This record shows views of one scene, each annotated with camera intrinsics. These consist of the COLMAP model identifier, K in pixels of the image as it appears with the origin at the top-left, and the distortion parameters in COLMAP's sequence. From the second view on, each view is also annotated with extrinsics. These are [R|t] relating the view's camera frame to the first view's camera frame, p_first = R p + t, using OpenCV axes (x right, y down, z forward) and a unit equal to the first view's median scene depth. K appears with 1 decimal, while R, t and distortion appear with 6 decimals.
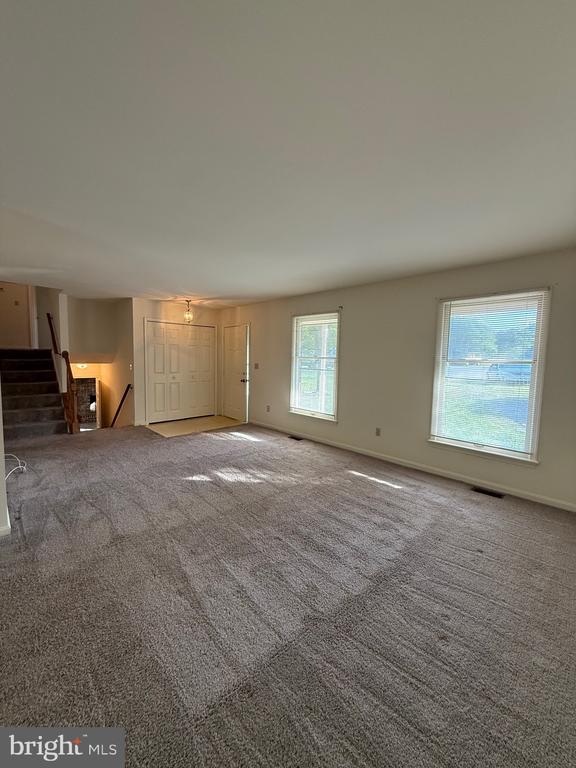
lens RADIAL K [[306.2, 0, 288.8], [0, 306.2, 381.3], [0, 0, 1]] dist [-0.000905, 0.000528]
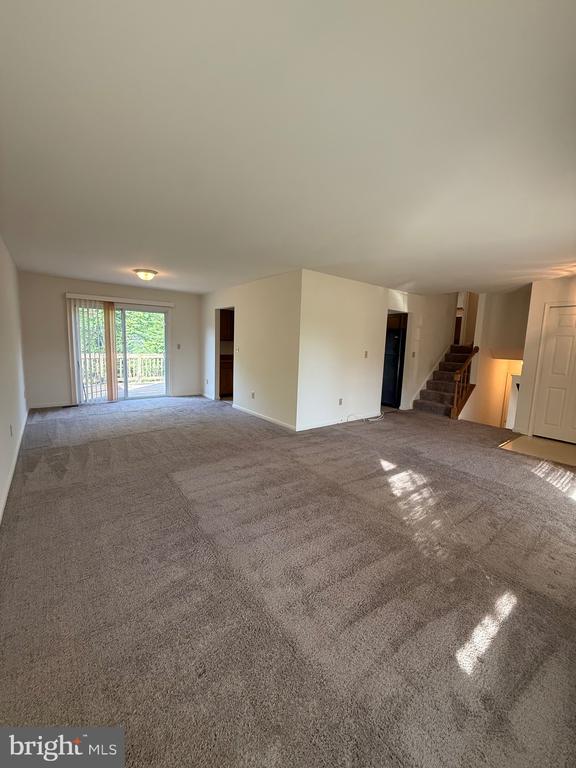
lens RADIAL K [[306.2, 0, 286.5], [0, 306.2, 384.1], [0, 0, 1]] dist [-0.000905, 0.000528]
pose [[-0.118556, 0.106673, -0.987201, 0.723193], [-0.114260, 0.986143, 0.120280, -0.033493], [0.986351, 0.127057, -0.104725, 0.751435]]
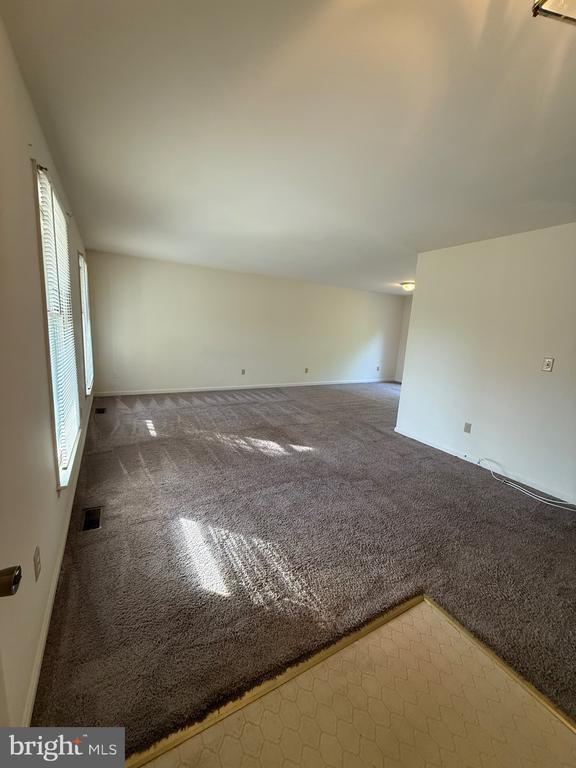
lens RADIAL K [[306.2, 0, 281.7], [0, 306.2, 378.4], [0, 0, 1]] dist [-0.000905, 0.000528]
pose [[-0.960414, -0.118957, 0.251900, -0.471057], [-0.052493, 0.965323, 0.255726, -0.179507], [-0.273585, 0.232380, -0.933355, 1.961157]]
